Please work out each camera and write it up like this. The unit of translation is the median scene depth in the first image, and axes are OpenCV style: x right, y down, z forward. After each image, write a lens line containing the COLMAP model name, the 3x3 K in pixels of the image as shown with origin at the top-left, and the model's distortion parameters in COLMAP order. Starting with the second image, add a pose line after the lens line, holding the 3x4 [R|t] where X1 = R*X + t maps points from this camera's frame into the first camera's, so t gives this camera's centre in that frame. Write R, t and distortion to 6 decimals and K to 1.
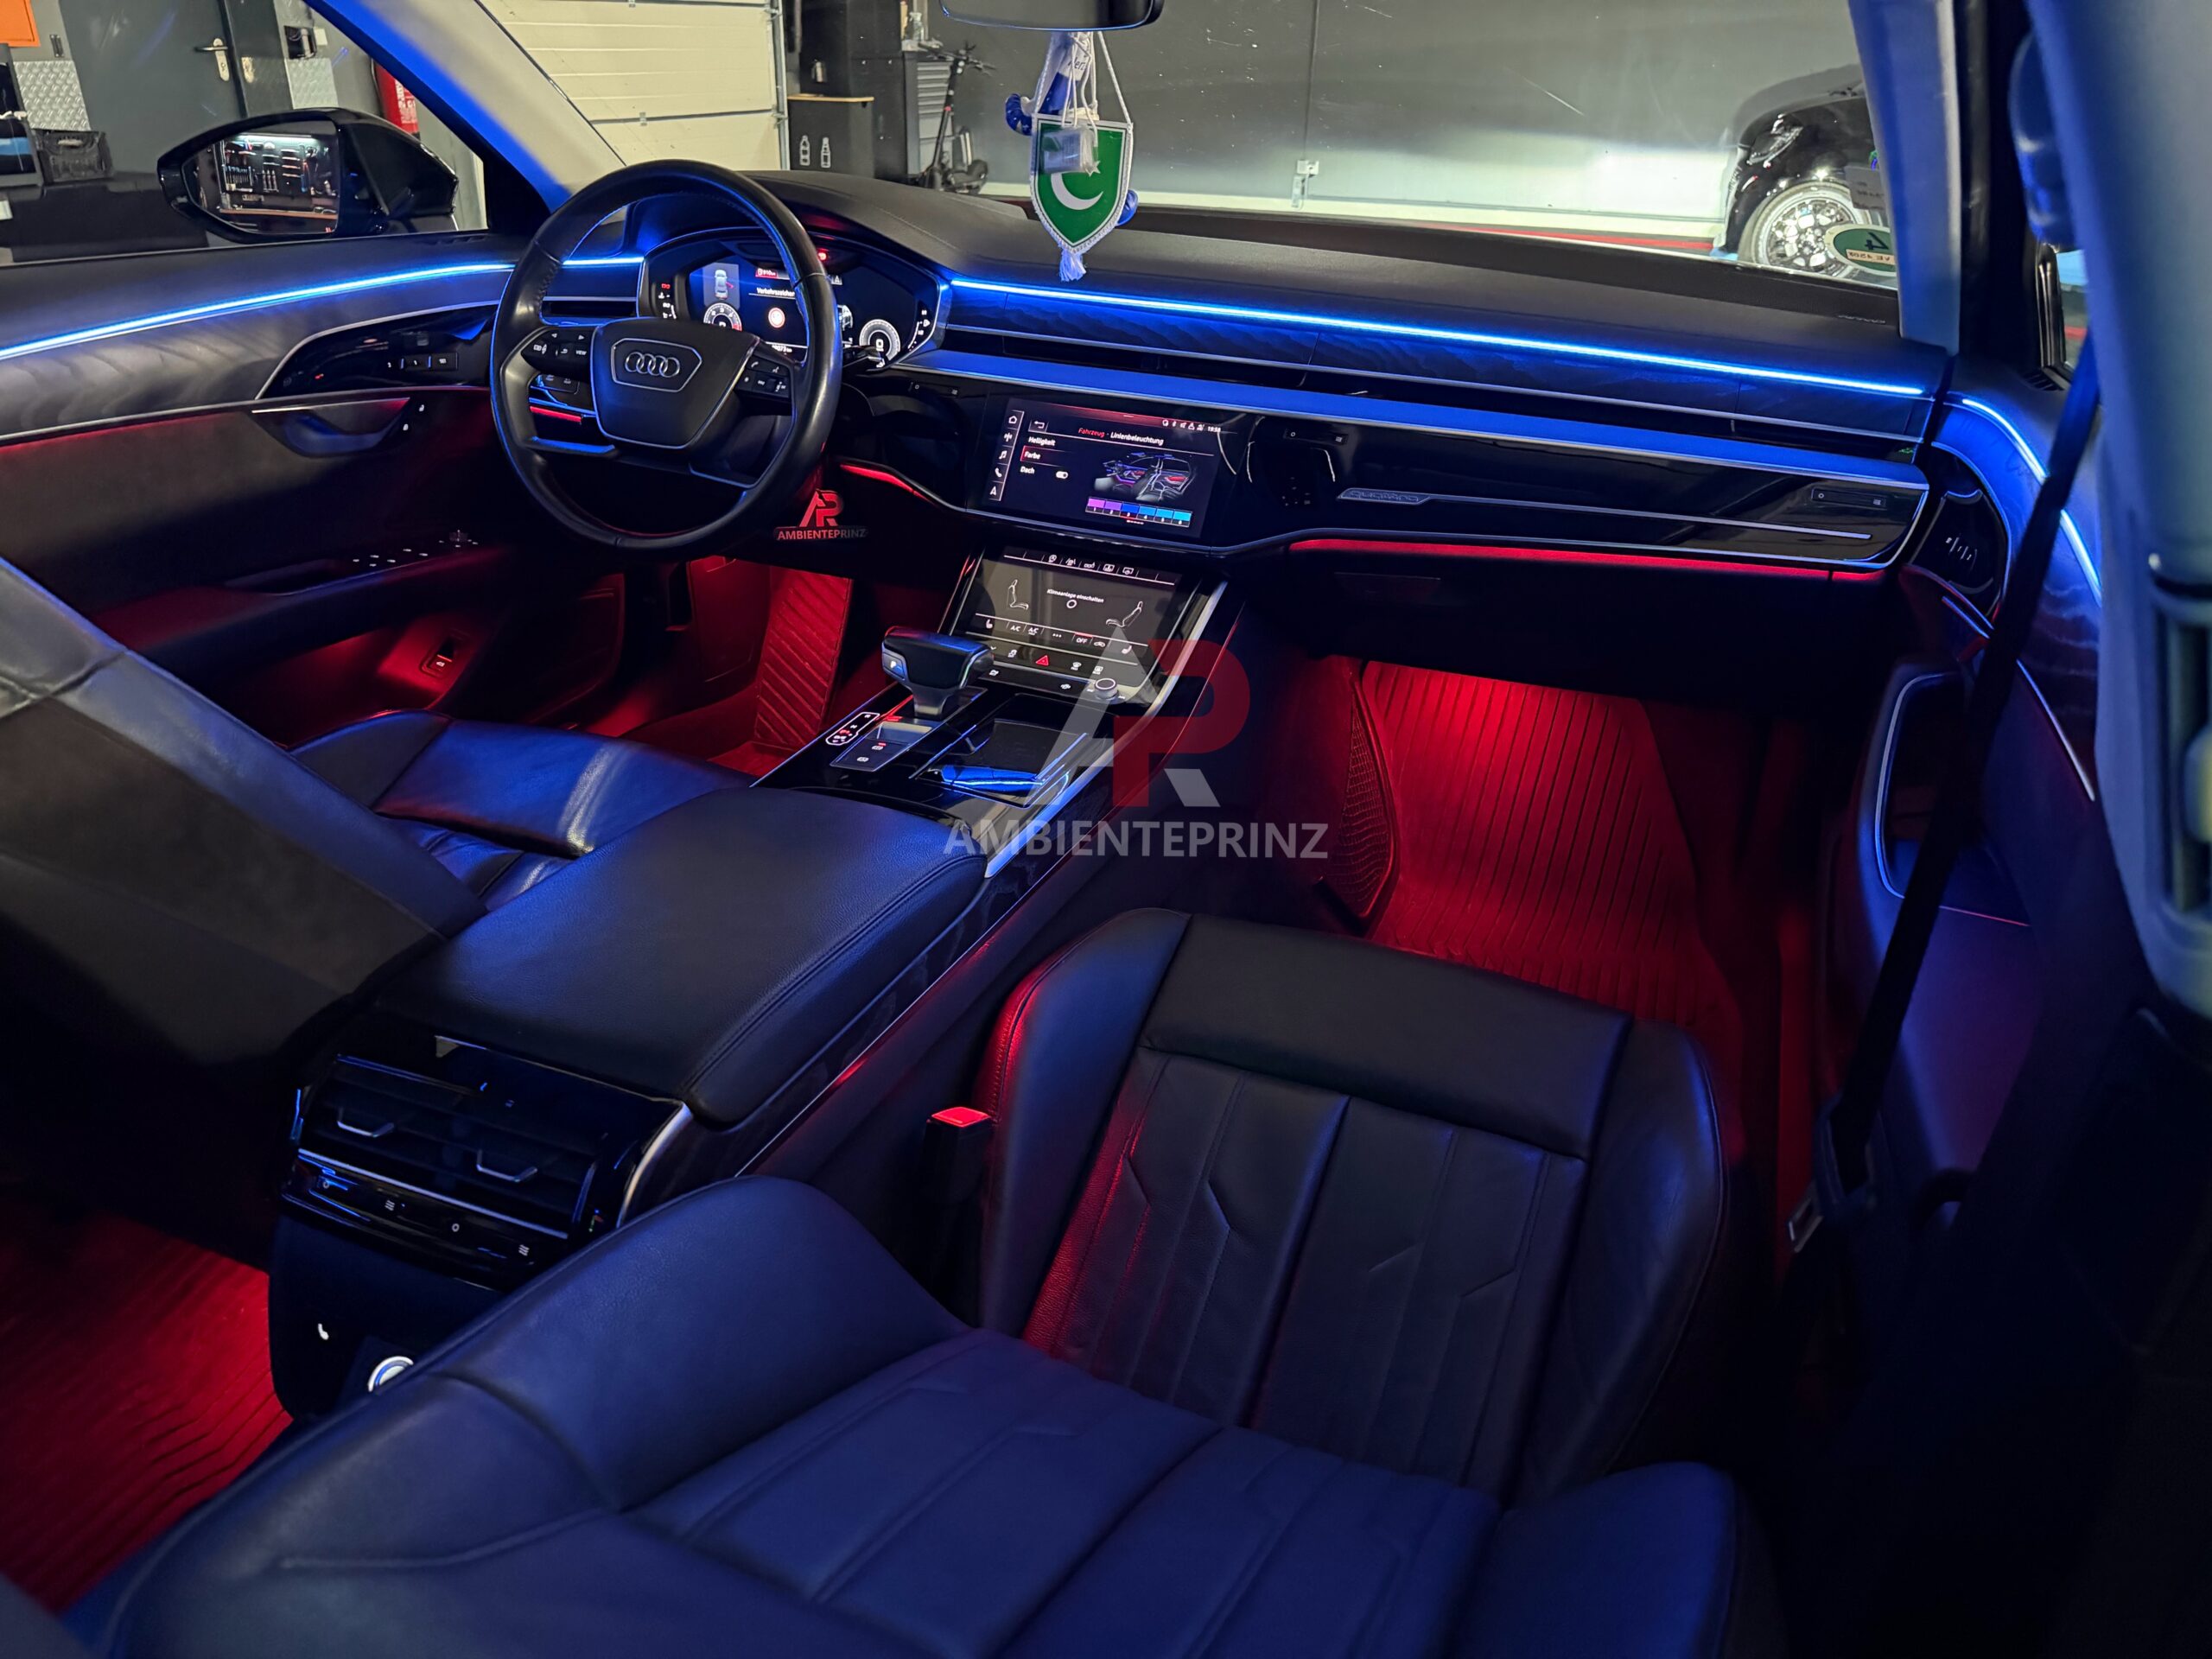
lens RADIAL K [[1552.1, 0, 1103.9], [0, 1552.1, 837.1], [0, 0, 1]] dist [0.025439, -0.035523]
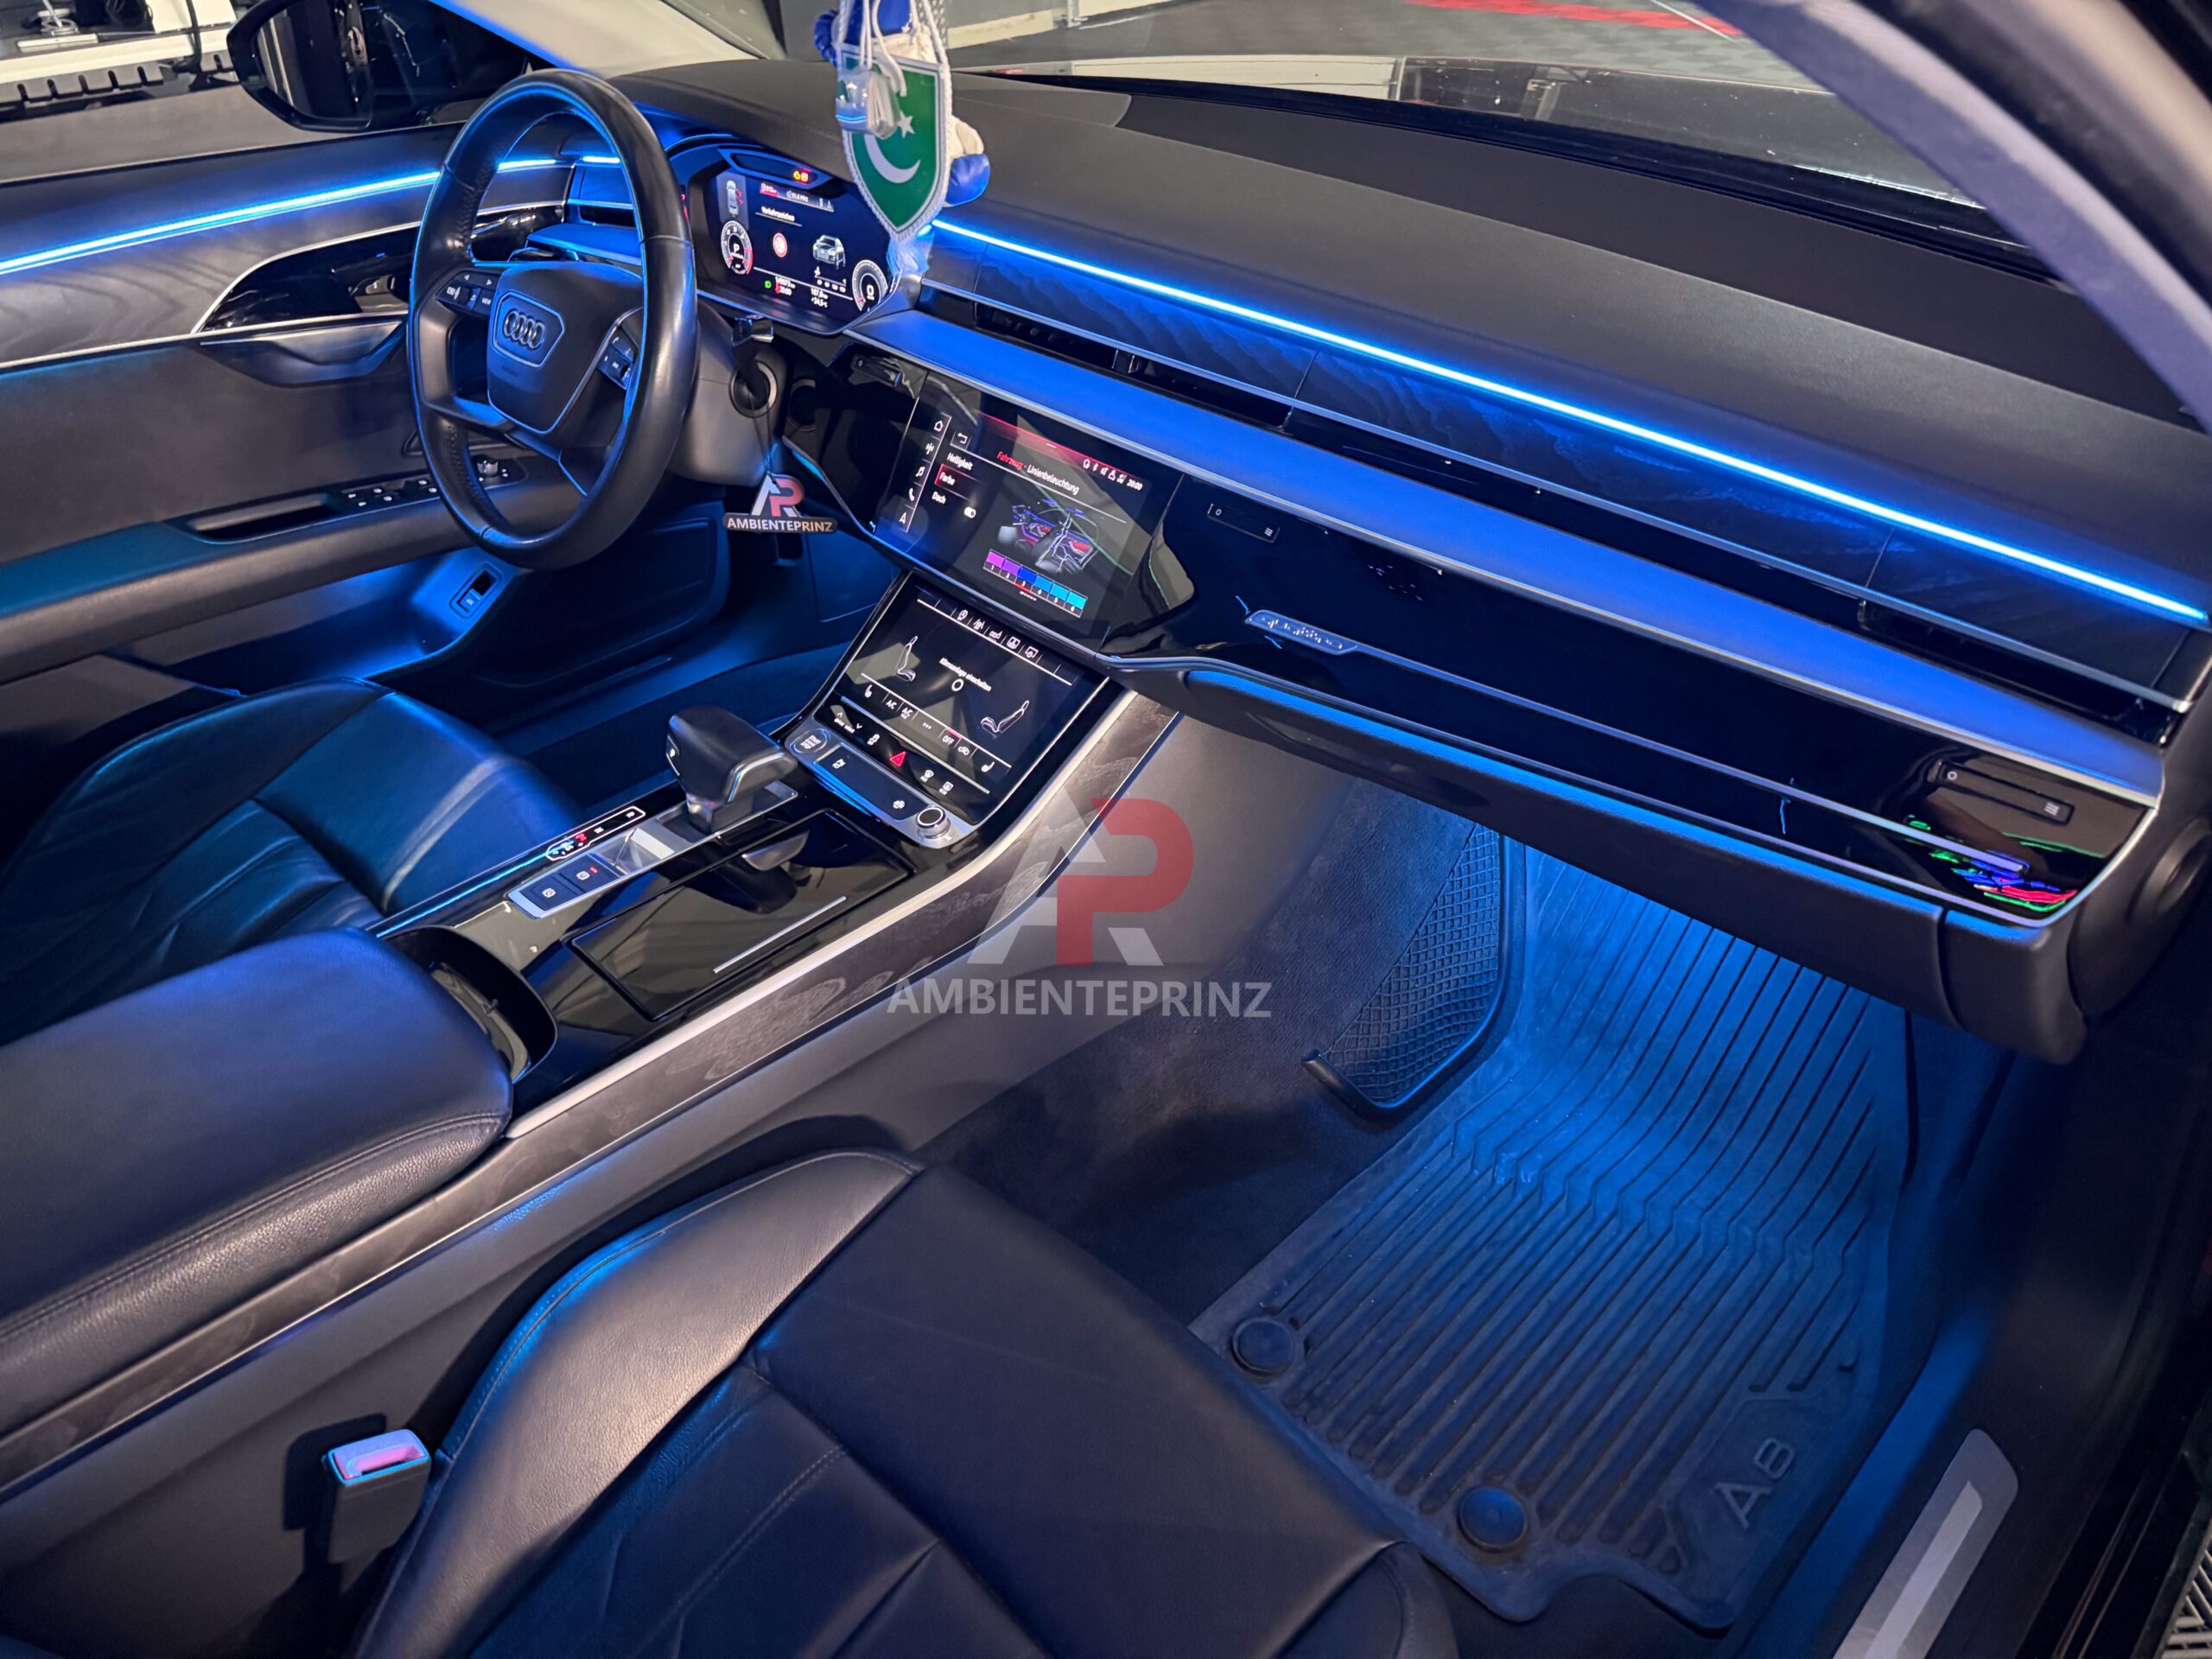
lens RADIAL K [[1555.6, 0, 1112.7], [0, 1555.6, 817.2], [0, 0, 1]] dist [0.016056, -0.026300]
pose [[0.921821, 0.181978, -0.342243, 0.316991], [-0.136165, 0.978700, 0.153640, -0.211114], [0.362913, -0.095027, 0.926965, 0.309820]]
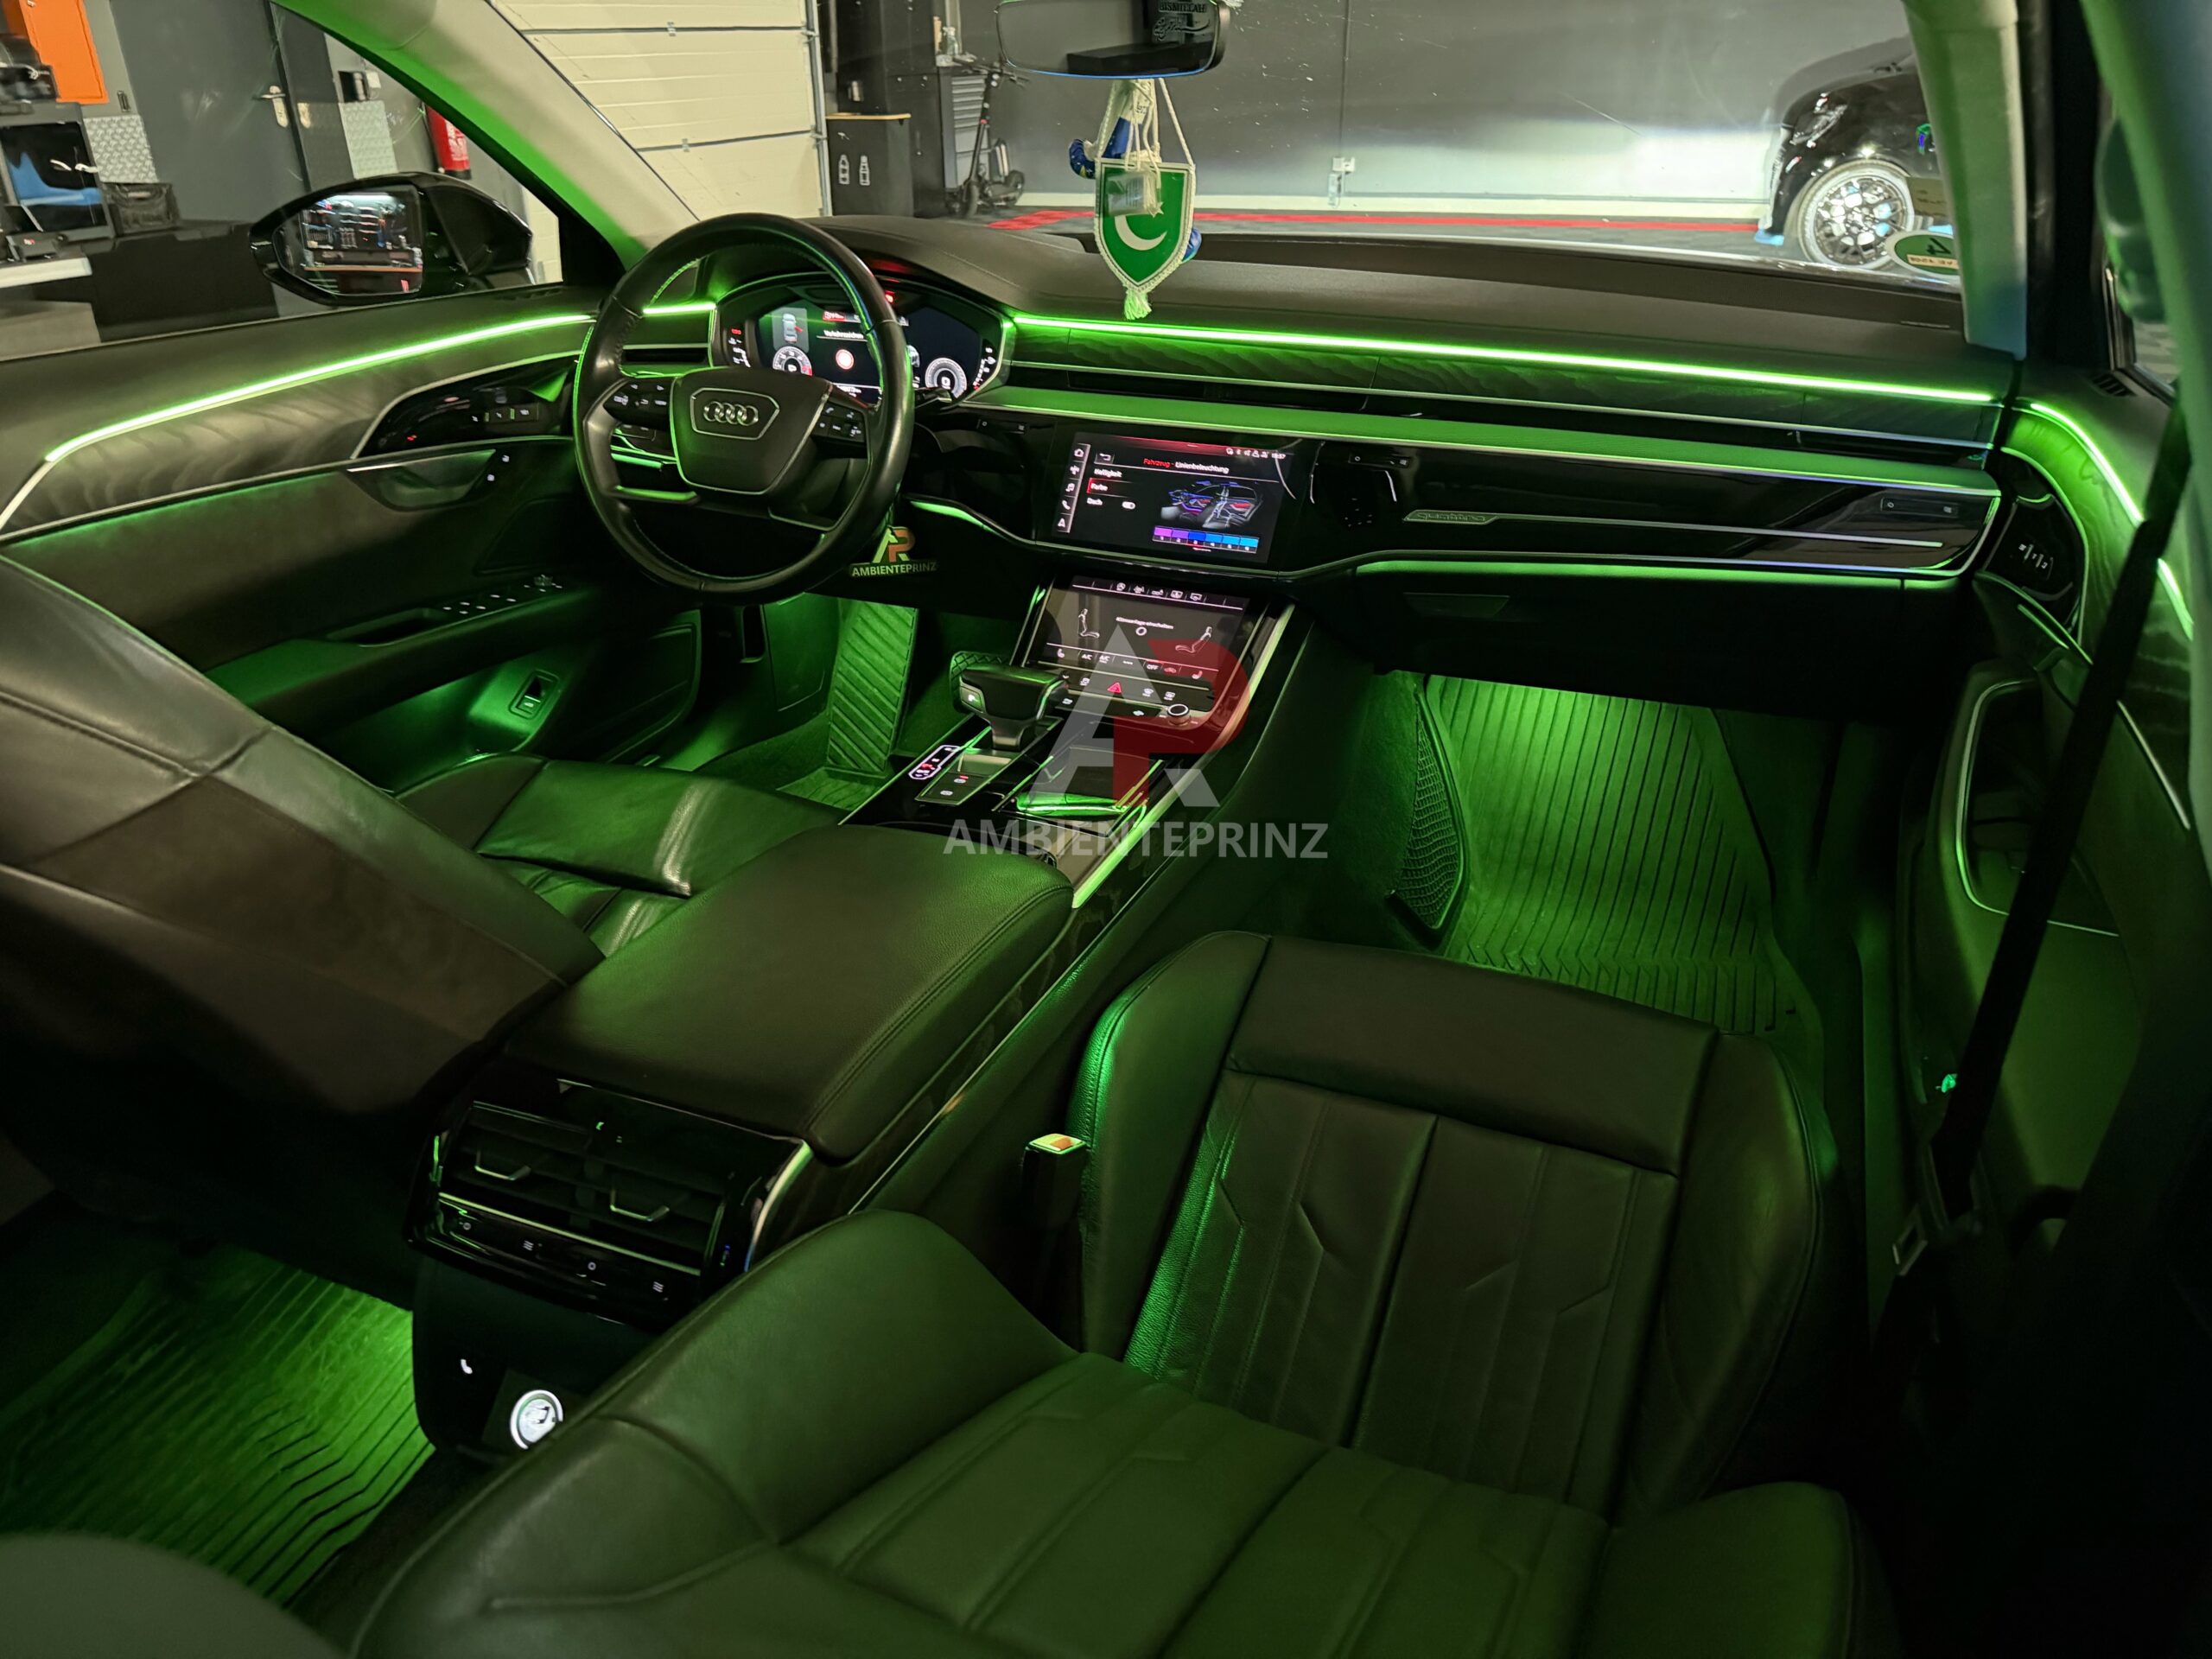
lens RADIAL K [[1548.9, 0, 1094.9], [0, 1548.9, 831.4], [0, 0, 1]] dist [0.030931, -0.043774]
pose [[0.998951, -0.025584, -0.037972, -0.016042], [0.025402, 0.999663, -0.005262, -0.014089], [0.038094, 0.004292, 0.999265, -0.017114]]
